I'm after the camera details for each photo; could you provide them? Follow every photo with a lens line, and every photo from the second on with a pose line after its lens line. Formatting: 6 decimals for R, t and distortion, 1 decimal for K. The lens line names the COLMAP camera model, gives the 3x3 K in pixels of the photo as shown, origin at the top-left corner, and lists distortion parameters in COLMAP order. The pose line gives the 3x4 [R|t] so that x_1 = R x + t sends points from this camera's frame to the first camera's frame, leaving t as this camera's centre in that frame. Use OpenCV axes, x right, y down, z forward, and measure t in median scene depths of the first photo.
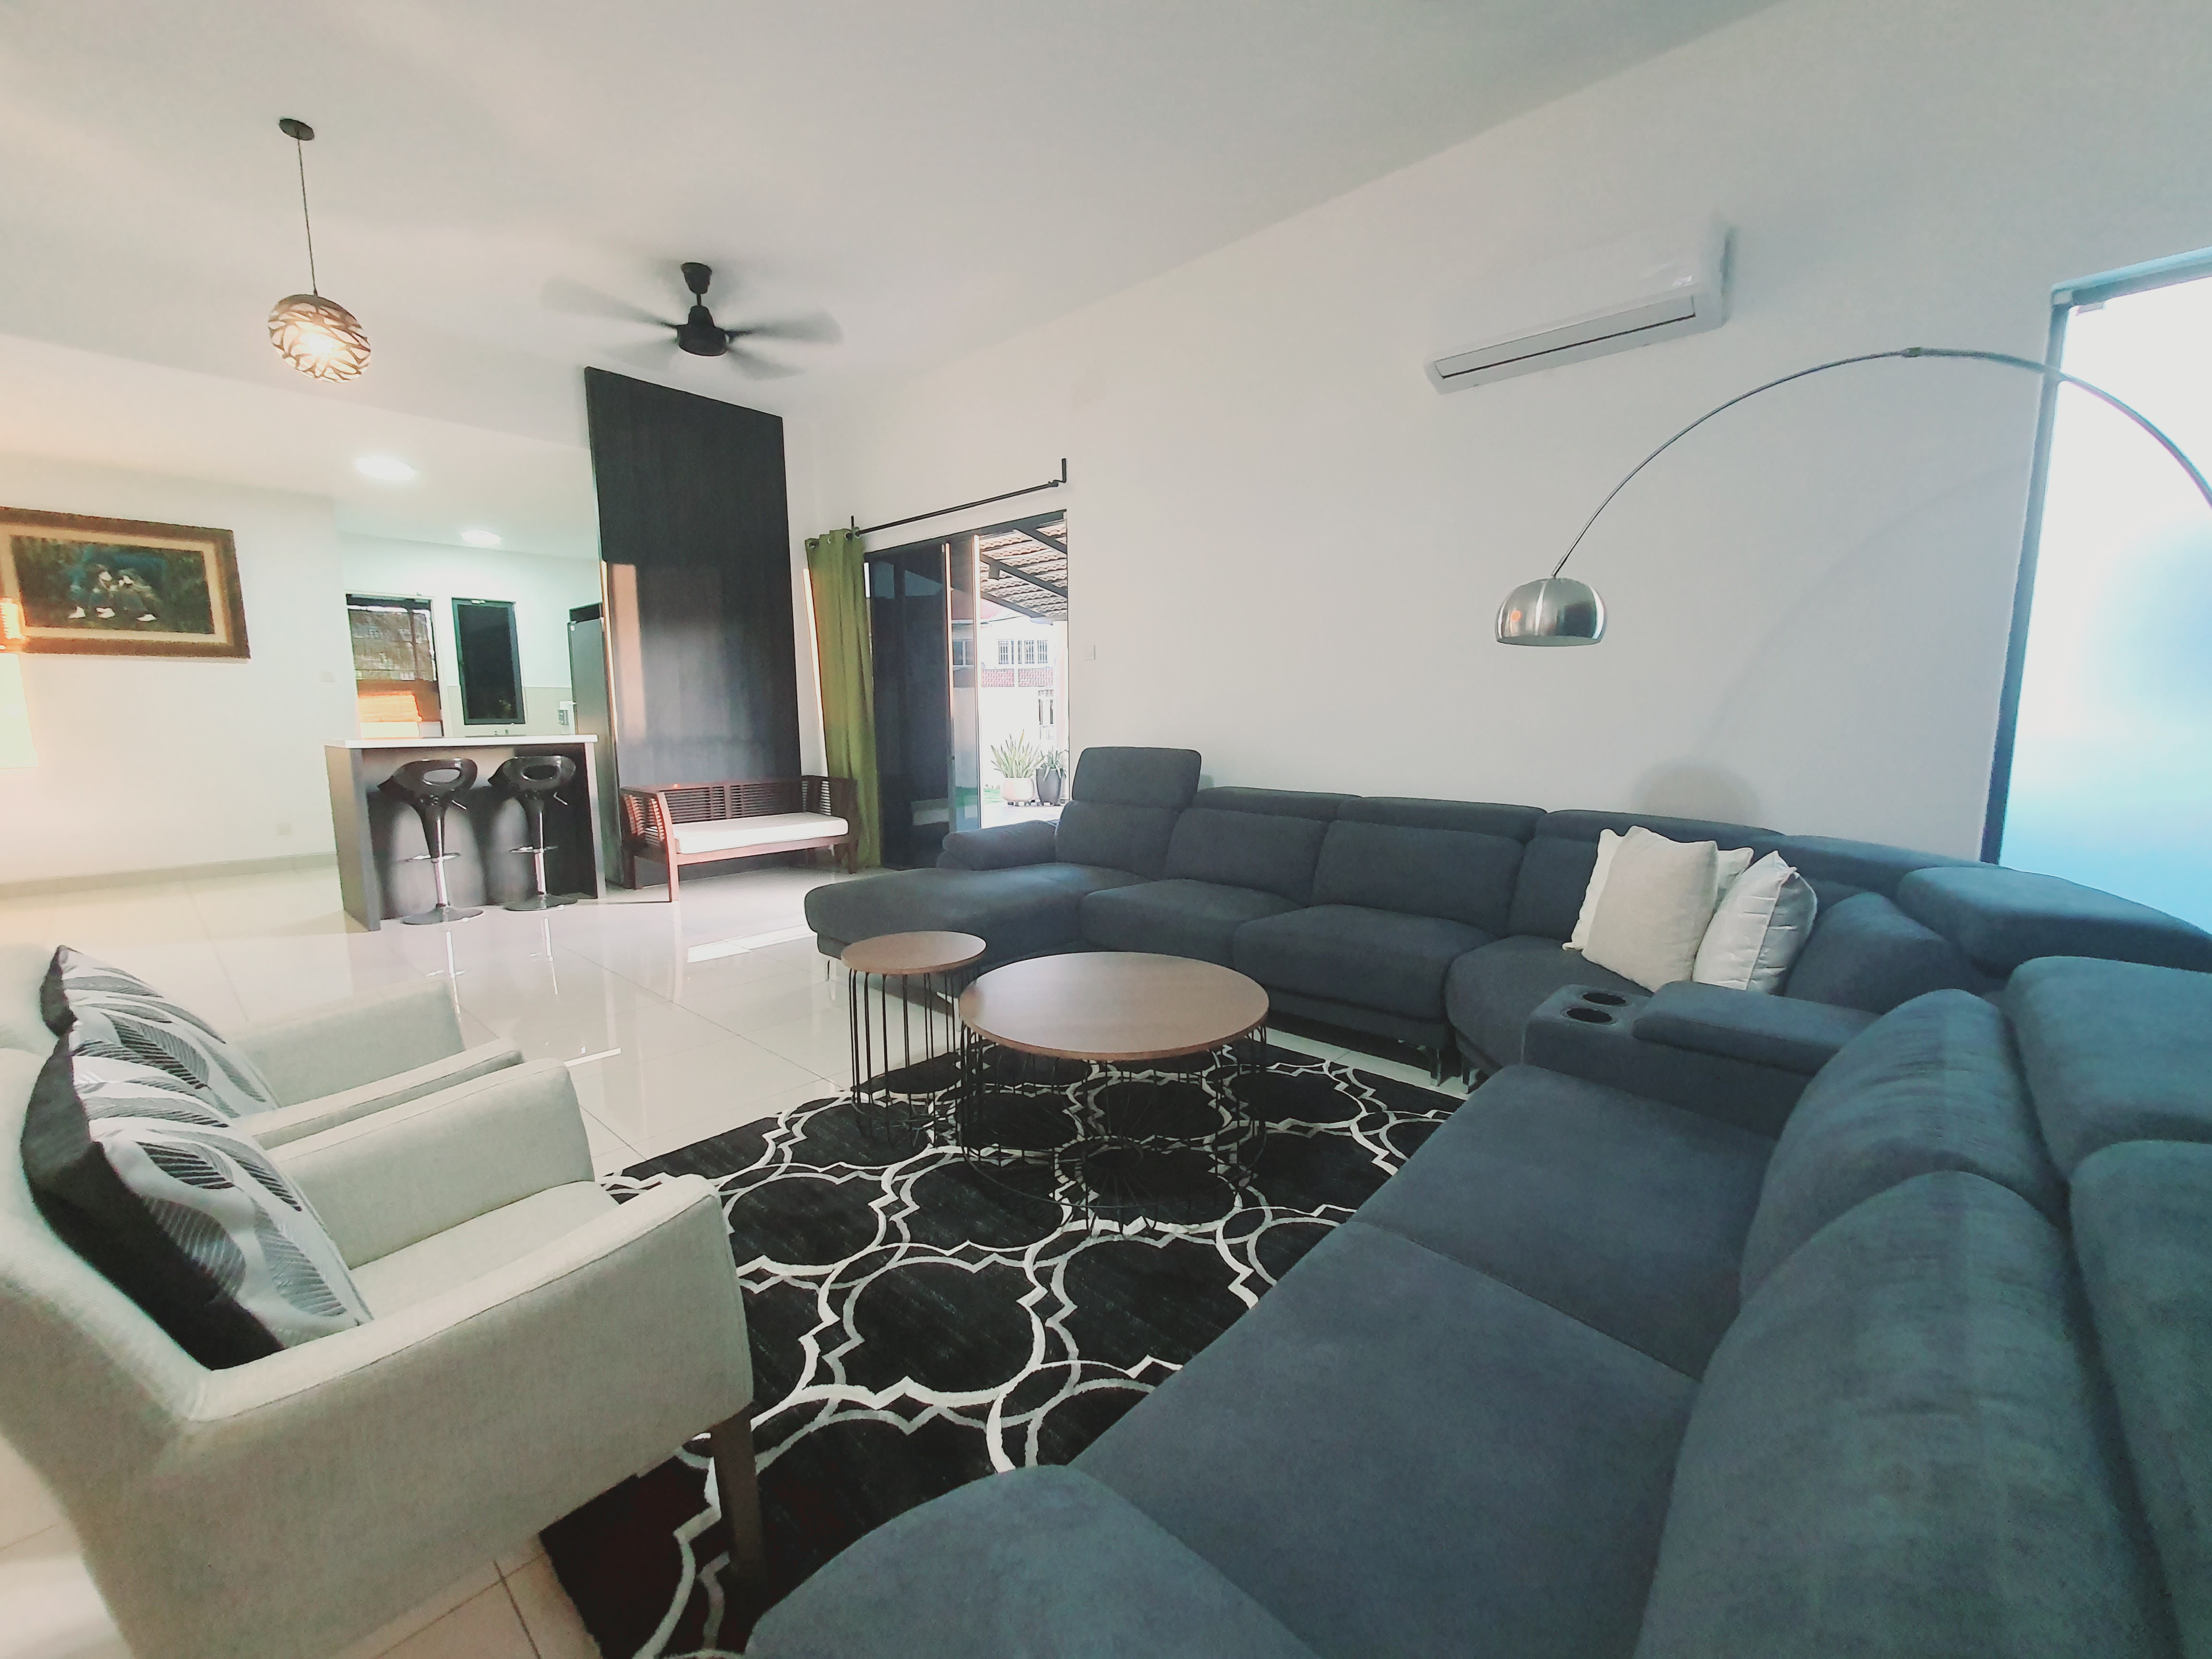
lens RADIAL K [[879.6, 0, 1103.3], [0, 879.6, 830.7], [0, 0, 1]] dist [-0.000529, -0.000957]
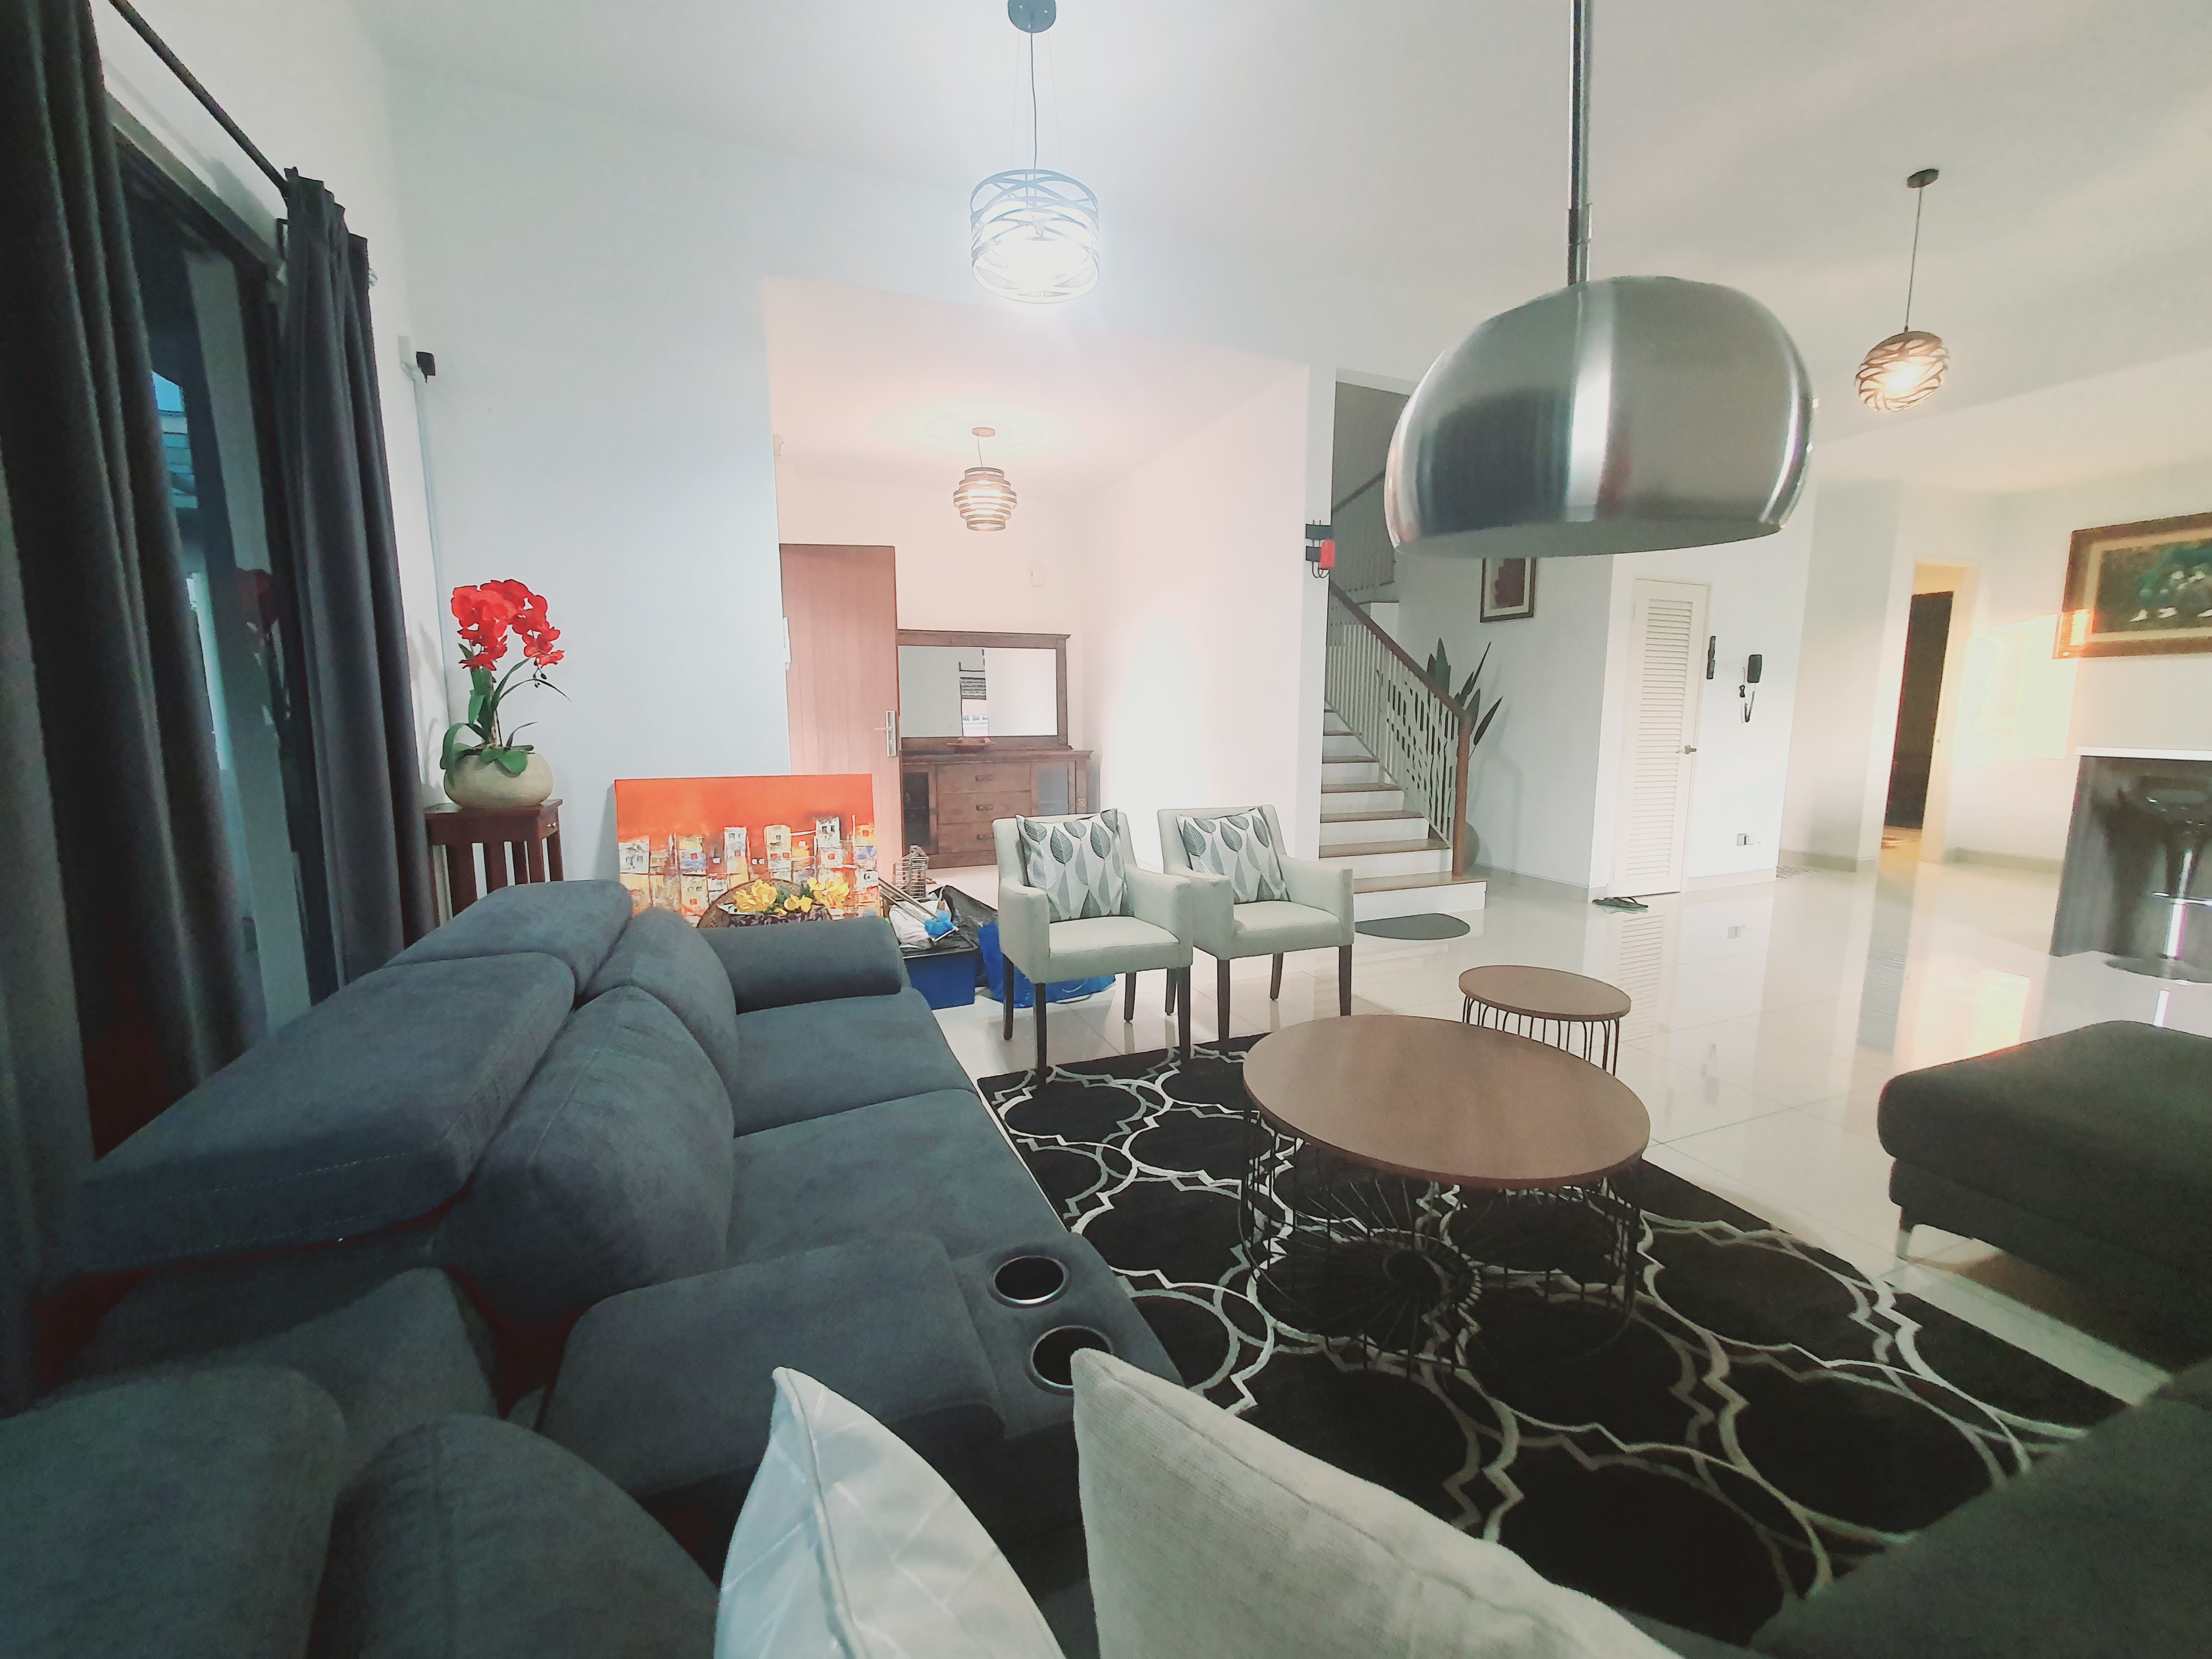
lens RADIAL K [[879.6, 0, 1100.3], [0, 879.6, 822.9], [0, 0, 1]] dist [-0.000529, -0.000957]
pose [[-0.443483, 0.122856, -0.887823, 0.330078], [-0.120090, 0.973484, 0.194697, -0.066139], [0.888201, 0.192963, -0.416970, 0.398248]]
